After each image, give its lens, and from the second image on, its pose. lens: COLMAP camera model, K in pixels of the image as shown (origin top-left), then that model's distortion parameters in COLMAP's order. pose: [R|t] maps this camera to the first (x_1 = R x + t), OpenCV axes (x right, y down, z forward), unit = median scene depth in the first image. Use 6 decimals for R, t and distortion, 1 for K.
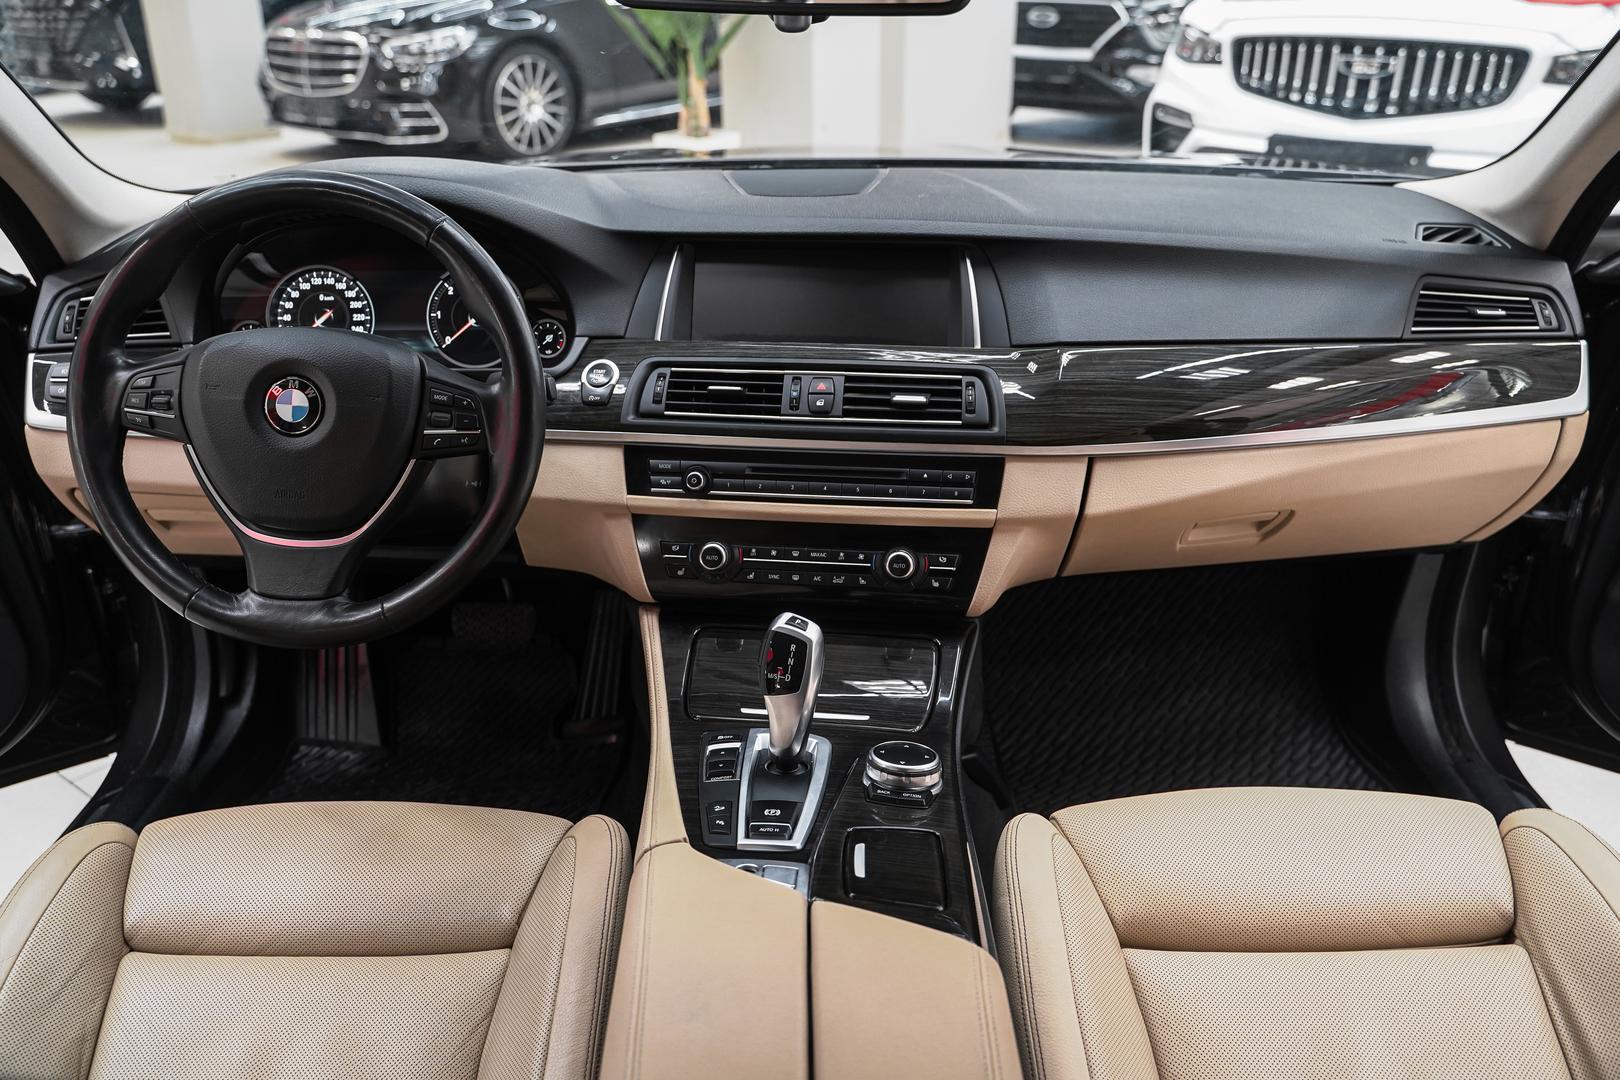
lens RADIAL K [[1288.7, 0, 812.5], [0, 1288.7, 540.6], [0, 0, 1]] dist [-0.008323, -0.000260]
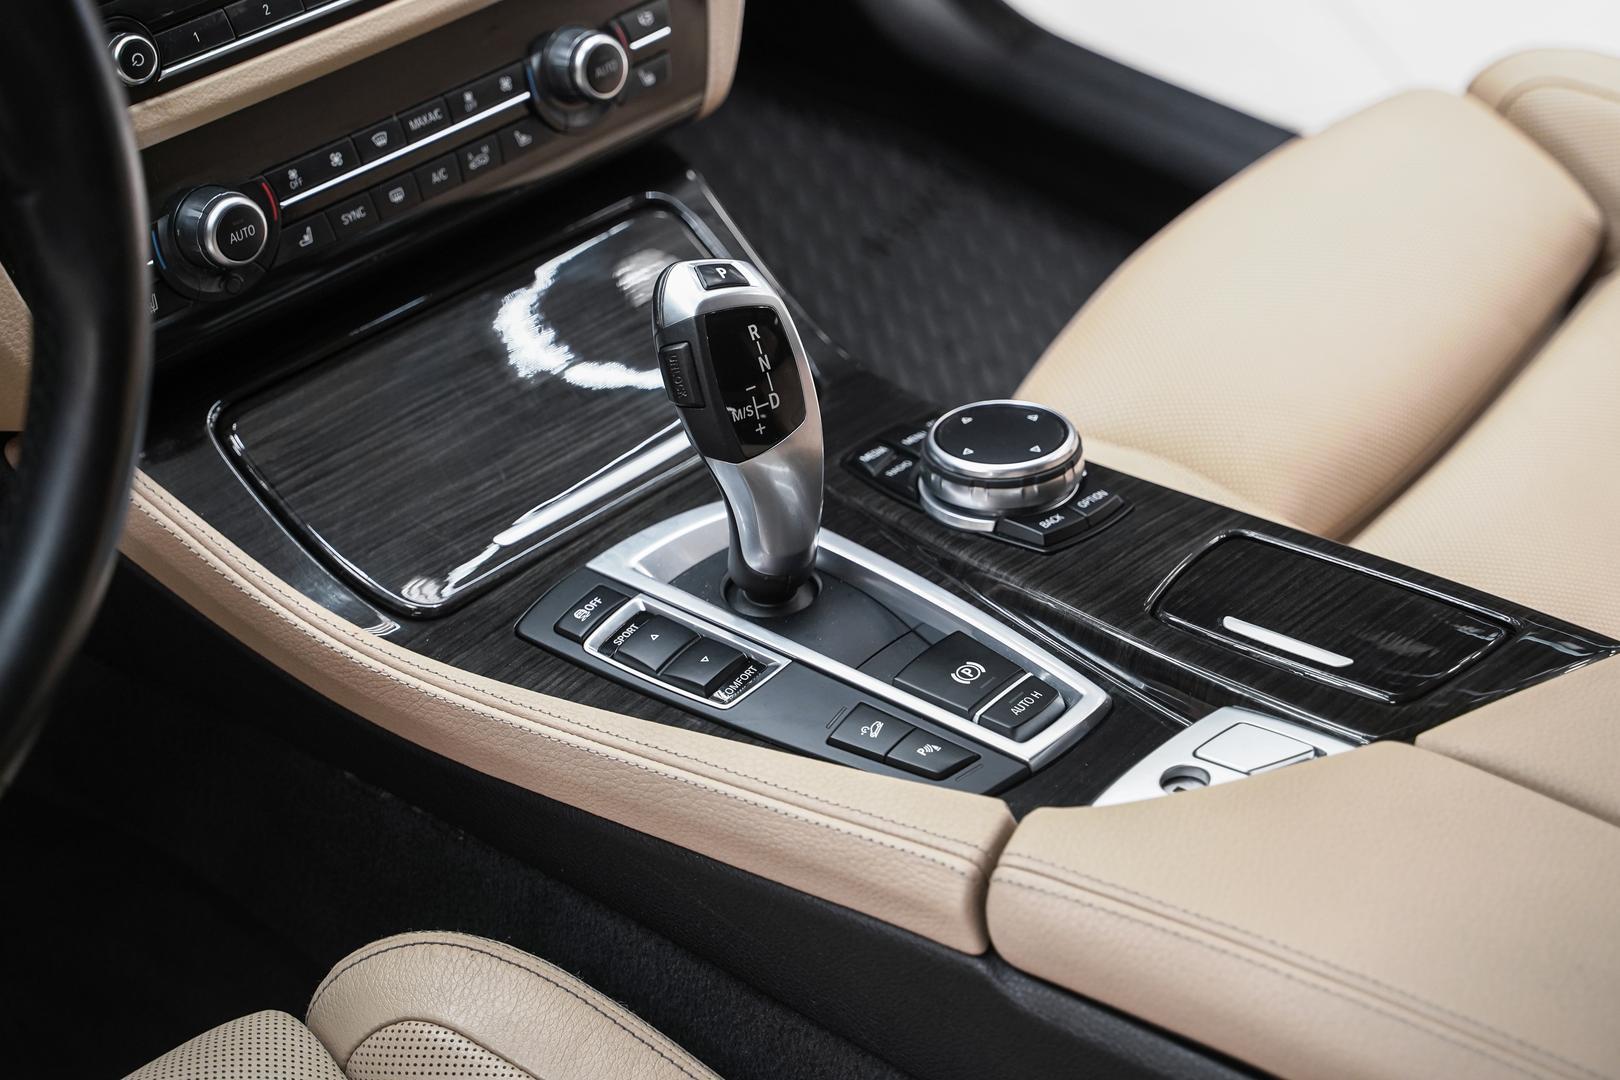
lens RADIAL K [[2831.1, 0, 810.0], [0, 2831.1, 540.0], [0, 0, 1]] dist [-0.017397, 0.094464]
pose [[0.605146, -0.477475, 0.637037, -0.538301], [0.268472, 0.875704, 0.401331, -0.192816], [-0.749481, -0.071837, 0.658117, 0.315992]]
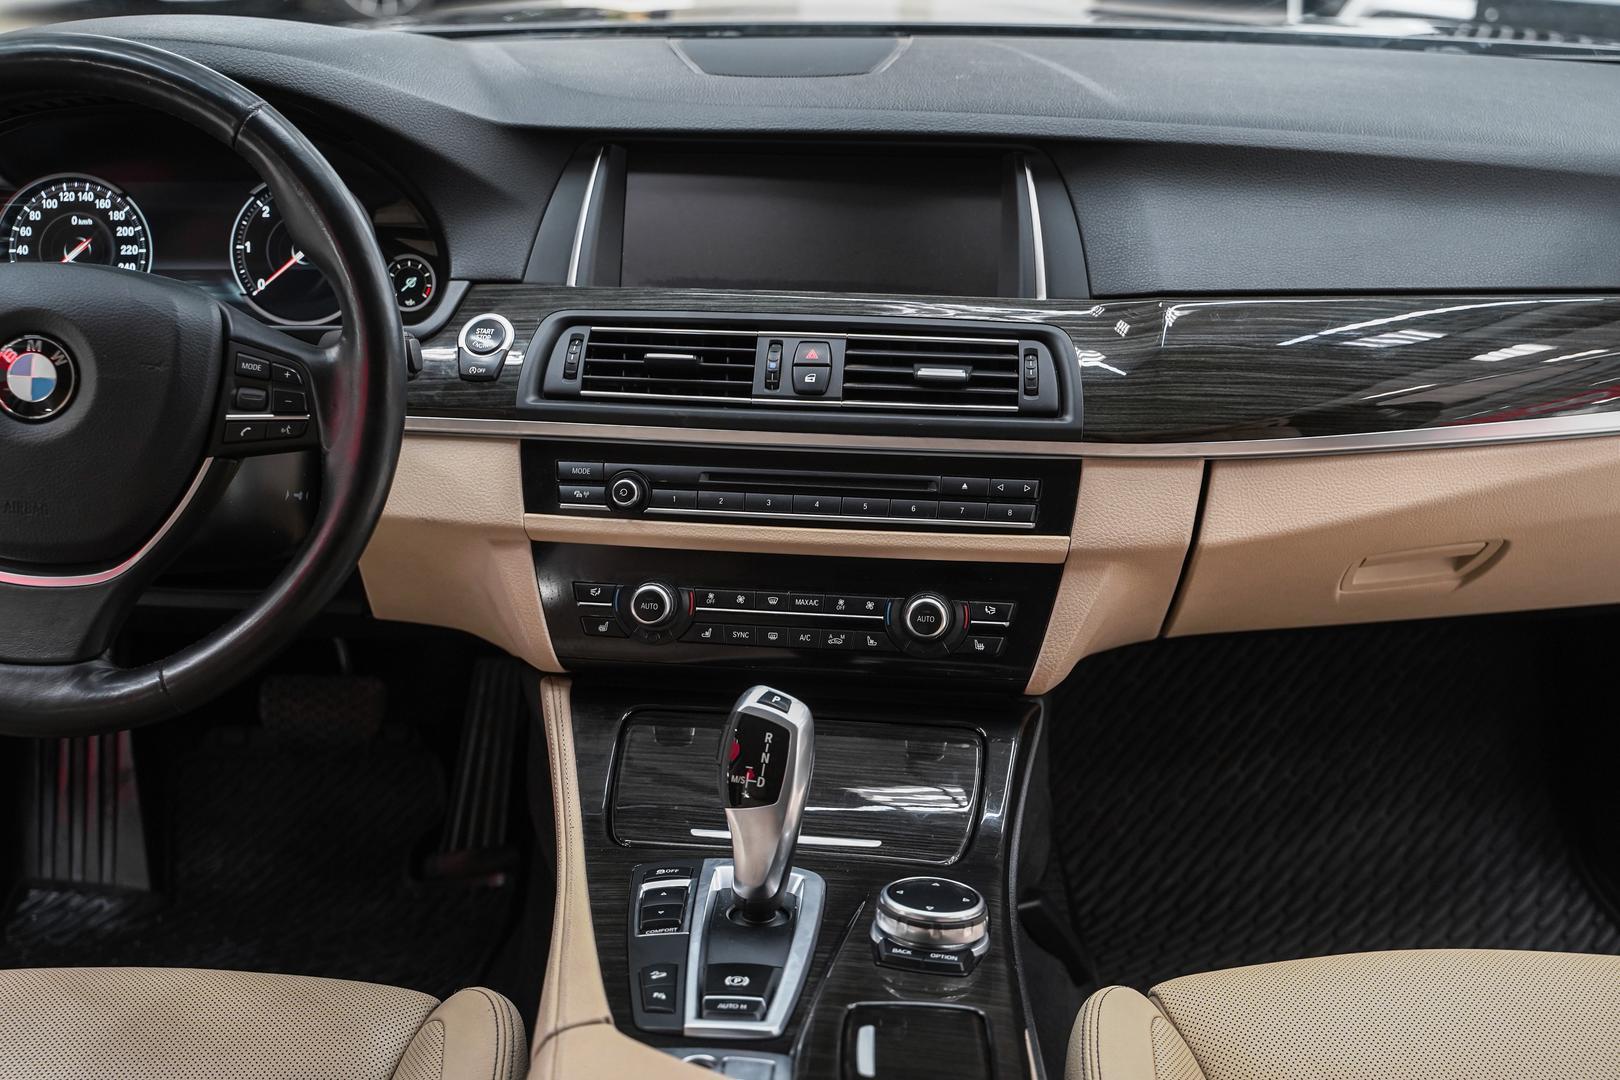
lens RADIAL K [[1933.1, 0, 810.0], [0, 1933.1, 540.0], [0, 0, 1]] dist [0.006886, -0.021031]
pose [[0.999972, 0.004091, 0.006310, -0.000200], [-0.003911, 0.999594, -0.028224, 0.006733], [-0.006423, 0.028198, 0.999582, -0.016102]]
